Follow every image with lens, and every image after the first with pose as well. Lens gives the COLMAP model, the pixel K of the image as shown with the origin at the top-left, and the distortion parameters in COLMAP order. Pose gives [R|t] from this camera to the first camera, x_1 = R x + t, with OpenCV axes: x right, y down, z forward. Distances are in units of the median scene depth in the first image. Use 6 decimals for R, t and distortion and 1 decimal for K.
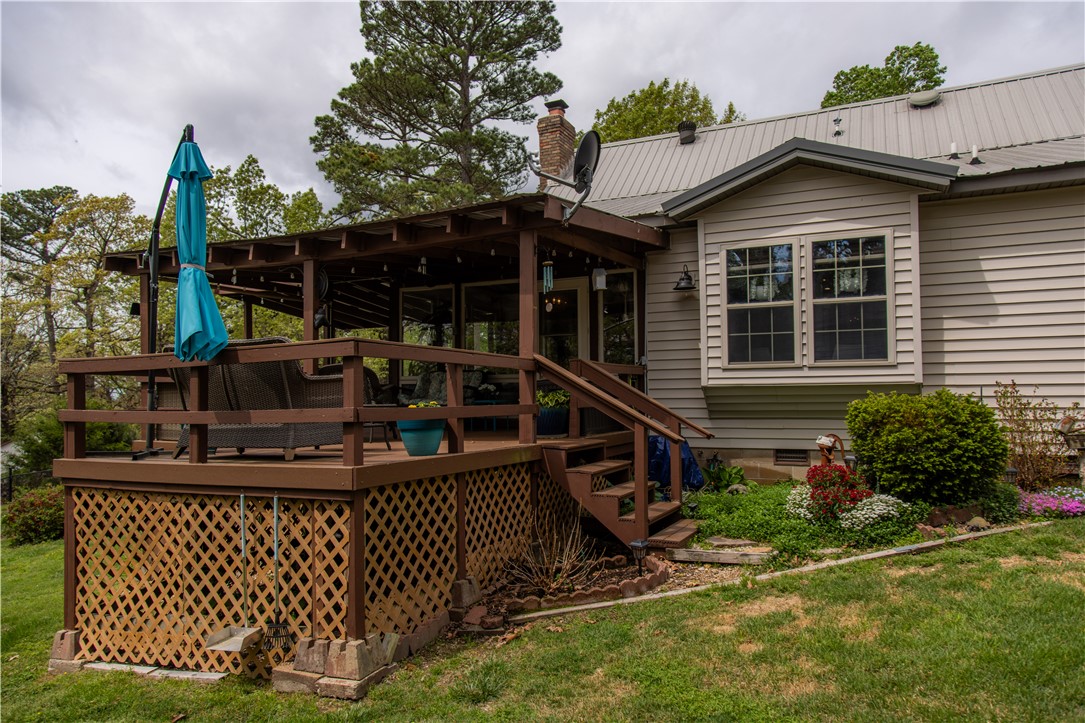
lens RADIAL K [[739.7, 0, 543.8], [0, 739.7, 367.7], [0, 0, 1]] dist [0.005588, 0.004699]
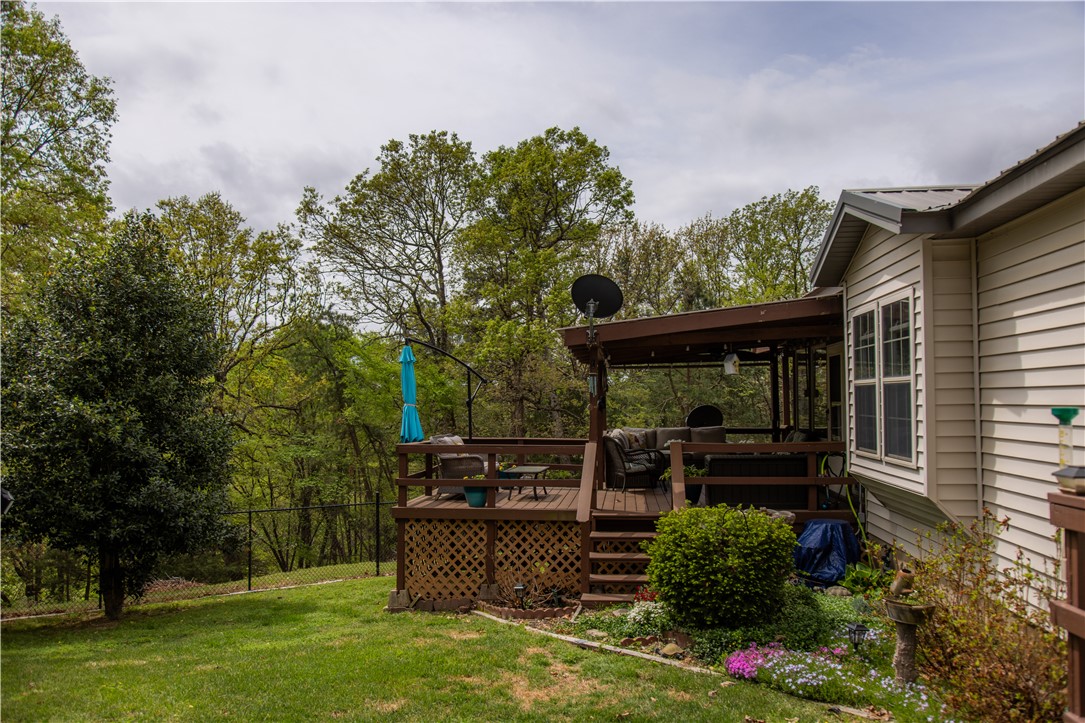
lens RADIAL K [[839.3, 0, 543.8], [0, 839.3, 361.4], [0, 0, 1]] dist [-0.001350, -0.000609]
pose [[0.305873, -0.036143, -0.951386, 1.169851], [0.047730, 0.998605, -0.022591, -0.111215], [0.950875, -0.038500, 0.307172, 0.375571]]
